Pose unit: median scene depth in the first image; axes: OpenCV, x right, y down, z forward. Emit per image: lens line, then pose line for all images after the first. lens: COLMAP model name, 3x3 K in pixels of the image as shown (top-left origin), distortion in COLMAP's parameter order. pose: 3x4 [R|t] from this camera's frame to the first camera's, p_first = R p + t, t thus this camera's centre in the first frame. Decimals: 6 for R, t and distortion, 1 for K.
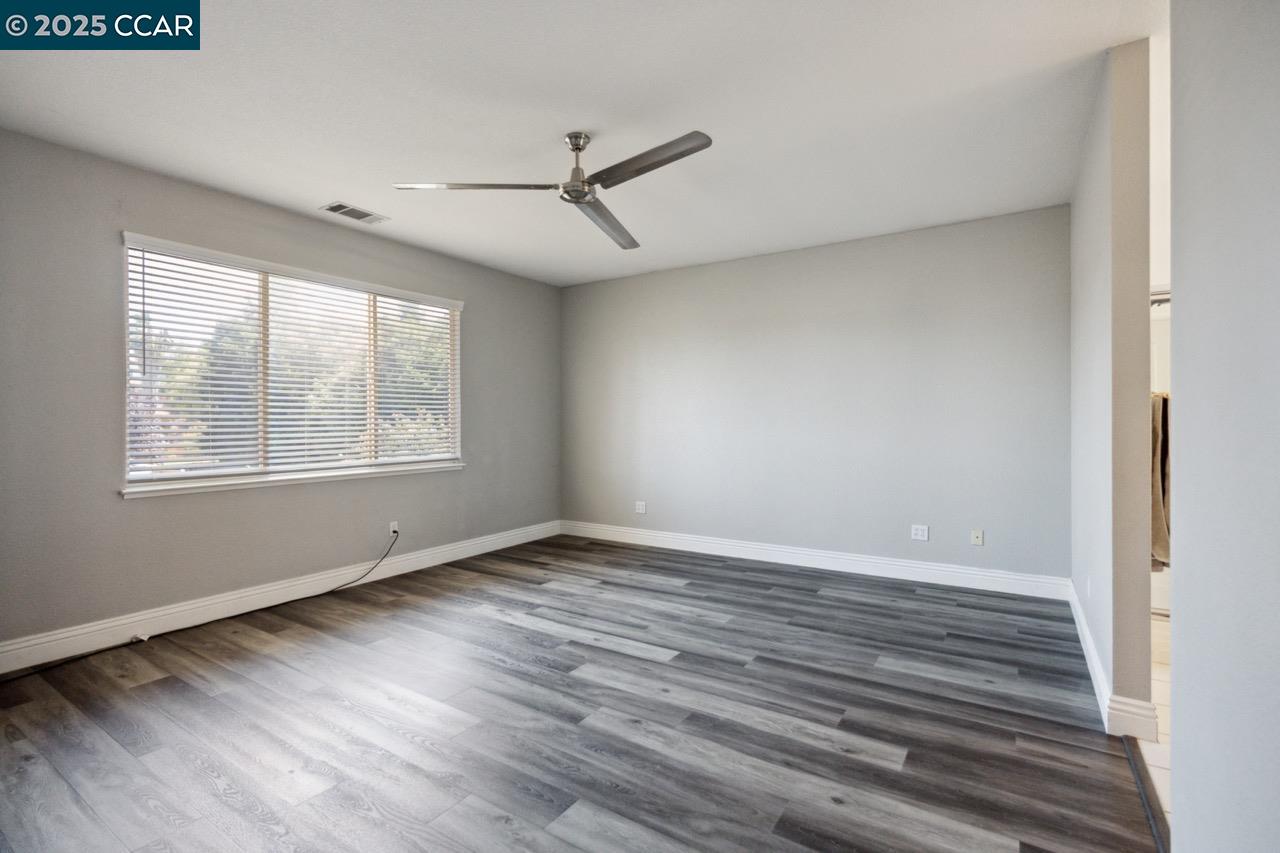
lens RADIAL K [[588.2, 0, 640.0], [0, 588.2, 426.5], [0, 0, 1]] dist [-0.001668, 0.000053]
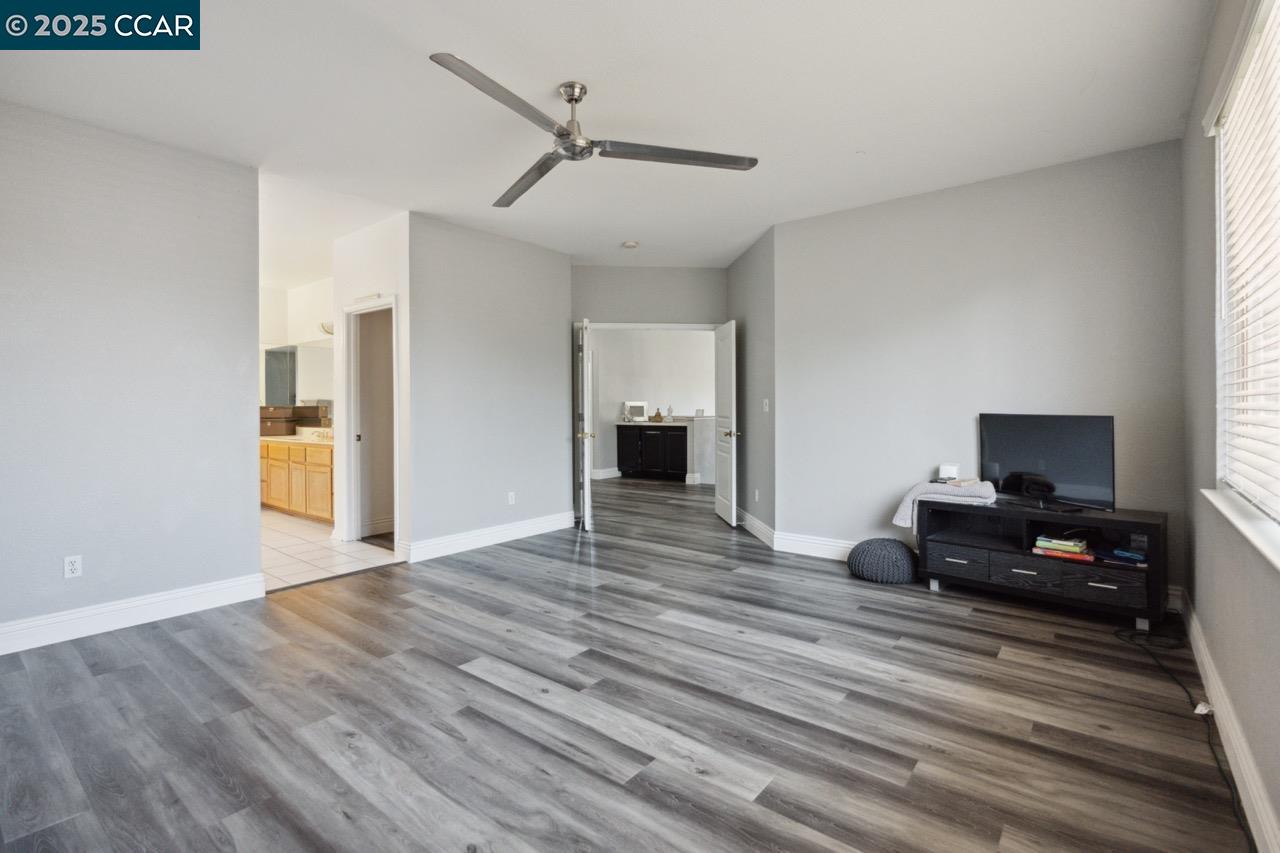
lens RADIAL K [[607.0, 0, 642.5], [0, 607.0, 401.9], [0, 0, 1]] dist [0.000643, 0.000259]
pose [[-0.995420, 0.010007, 0.095068, -0.289216], [0.010174, 0.999947, 0.001272, -0.002901], [-0.095050, 0.002233, -0.995470, 1.856207]]
